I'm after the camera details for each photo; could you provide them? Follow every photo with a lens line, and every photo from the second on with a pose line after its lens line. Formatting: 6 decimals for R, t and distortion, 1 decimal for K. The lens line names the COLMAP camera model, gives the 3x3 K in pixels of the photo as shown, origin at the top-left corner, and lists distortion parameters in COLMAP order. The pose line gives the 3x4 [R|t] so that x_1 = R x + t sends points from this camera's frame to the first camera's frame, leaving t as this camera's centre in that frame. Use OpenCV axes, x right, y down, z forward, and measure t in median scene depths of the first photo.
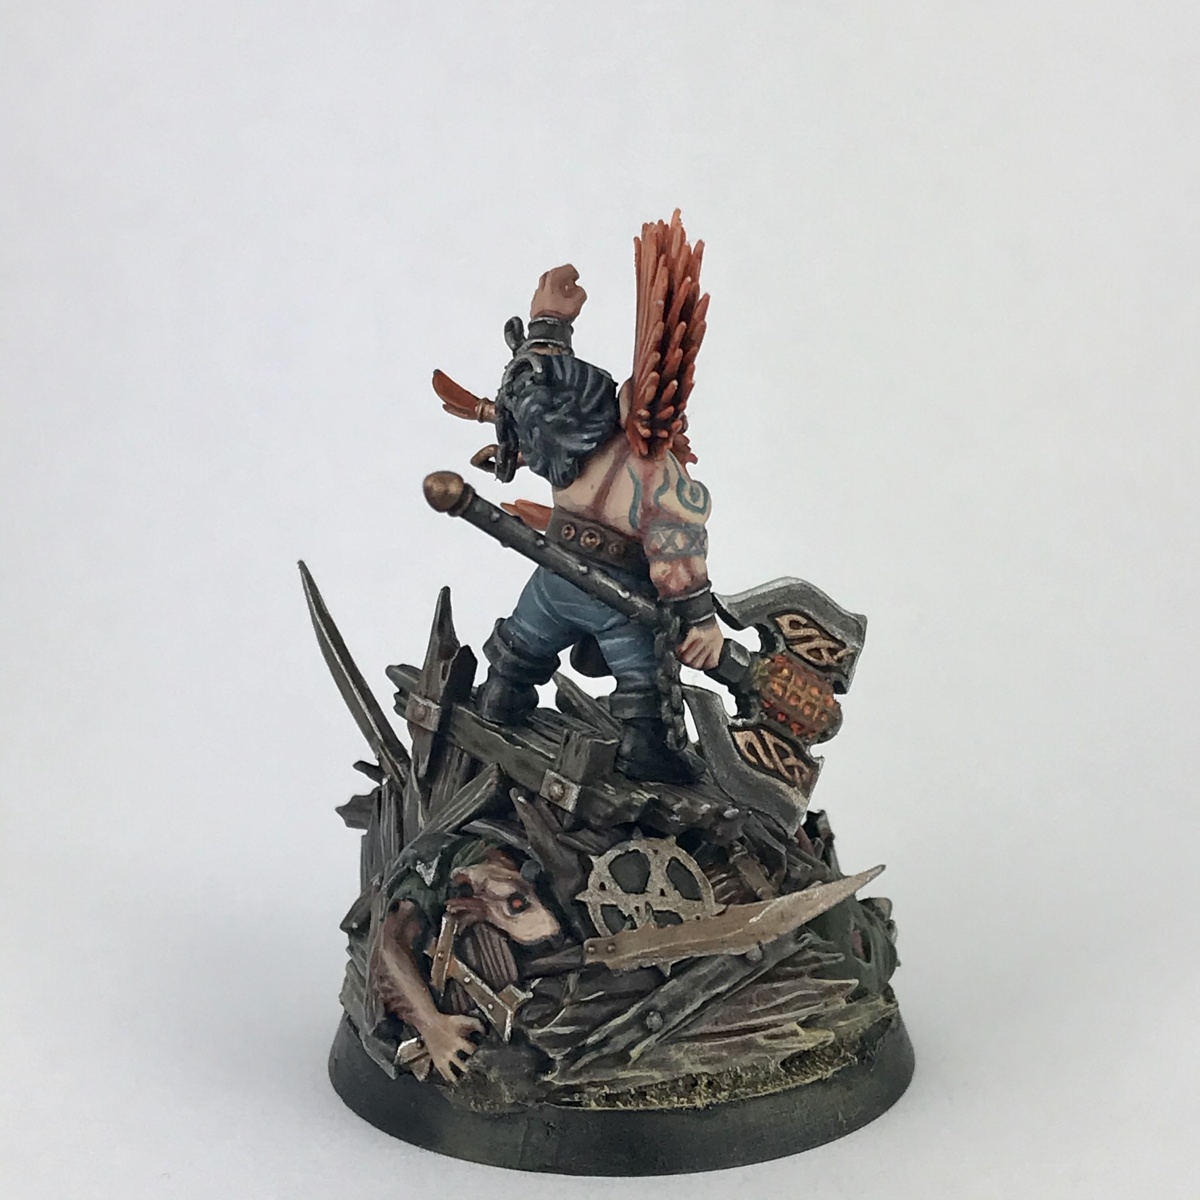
lens RADIAL K [[2694.3, 0, 600.0], [0, 2694.3, 600.0], [0, 0, 1]] dist [0.001581, 0.074993]
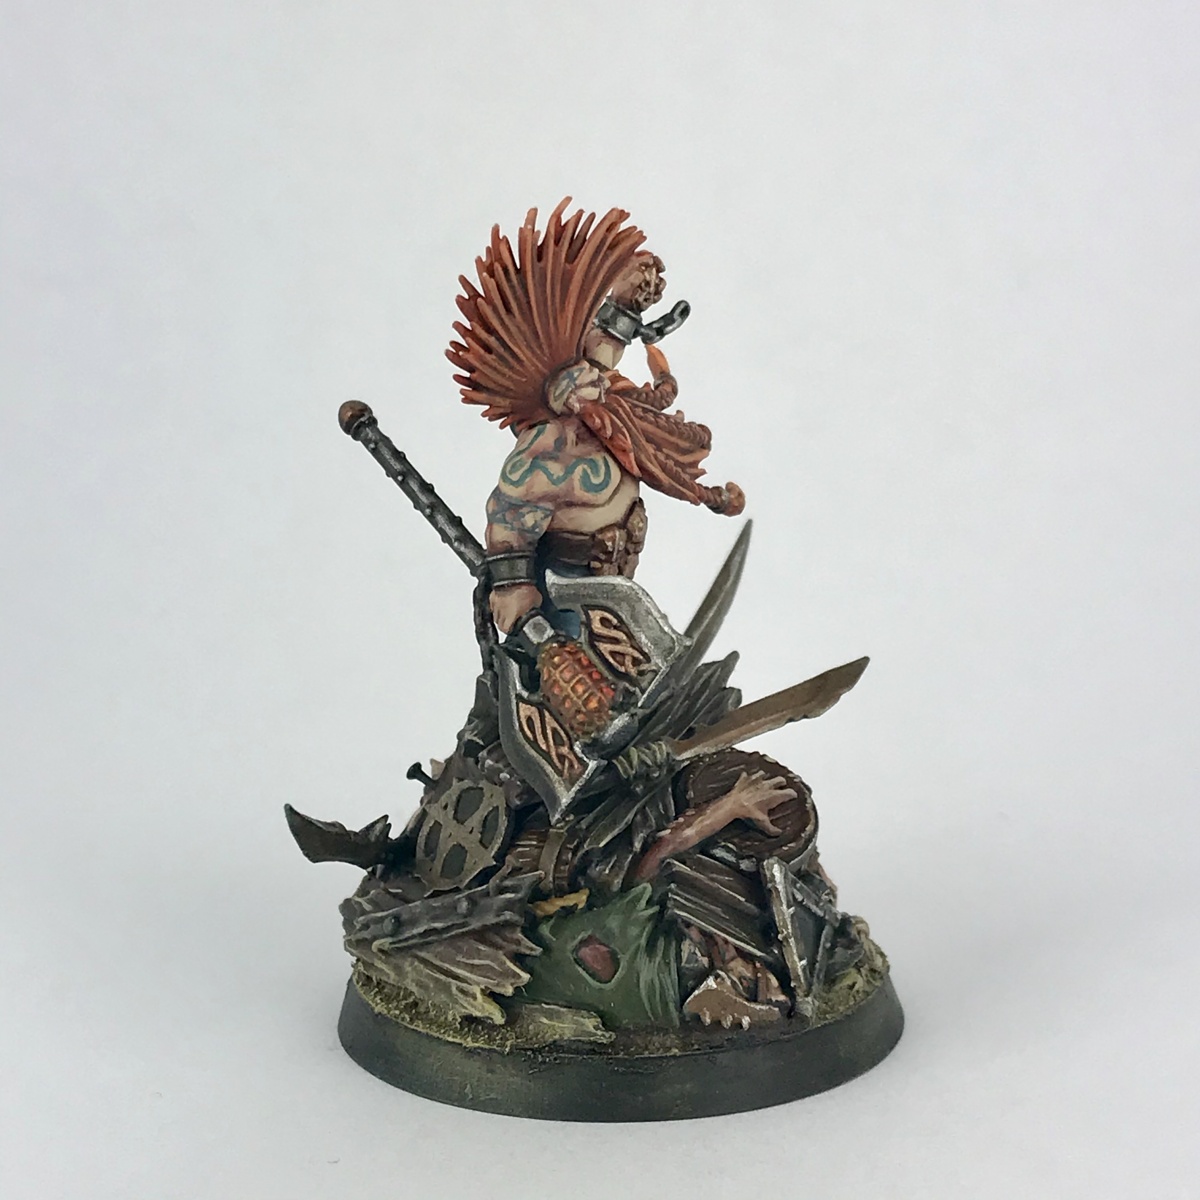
lens RADIAL K [[2694.3, 0, 600.0], [0, 2694.3, 600.0], [0, 0, 1]] dist [0.001581, 0.074993]
pose [[0.261380, 0.195311, -0.945269, 1.025486], [-0.199028, 0.969175, 0.145217, -0.145088], [0.944494, 0.150178, 0.292195, 0.717561]]
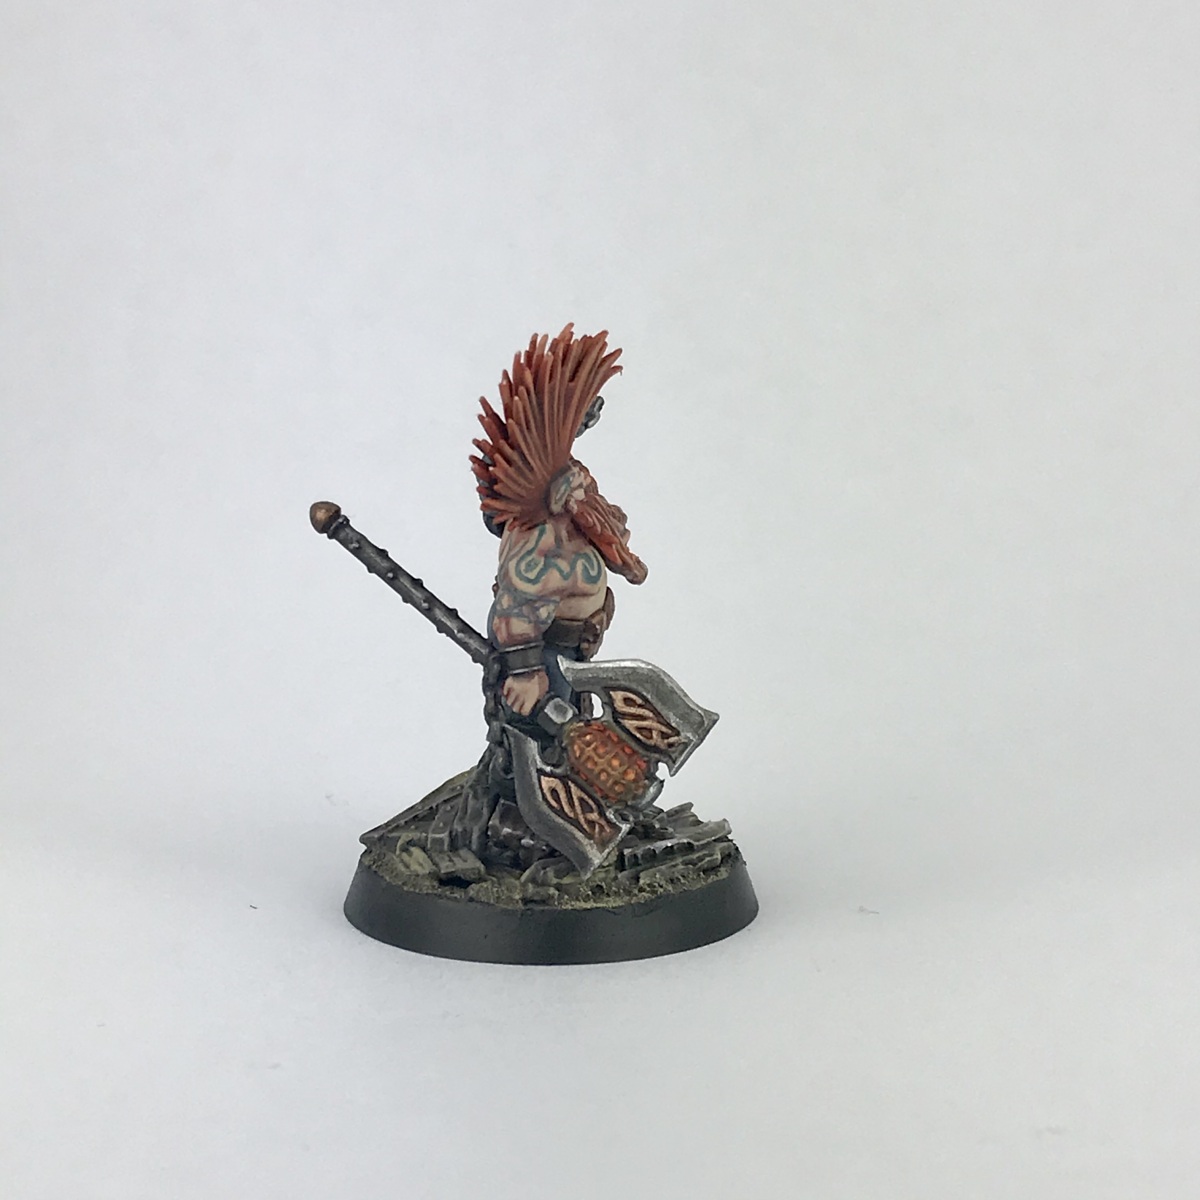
lens RADIAL K [[2694.3, 0, 600.0], [0, 2694.3, 600.0], [0, 0, 1]] dist [0.001581, 0.074993]
pose [[0.607135, 0.210010, -0.766344, 0.931643], [-0.193278, 0.974507, 0.113931, -0.160448], [0.770734, 0.078946, 0.632248, 0.281180]]
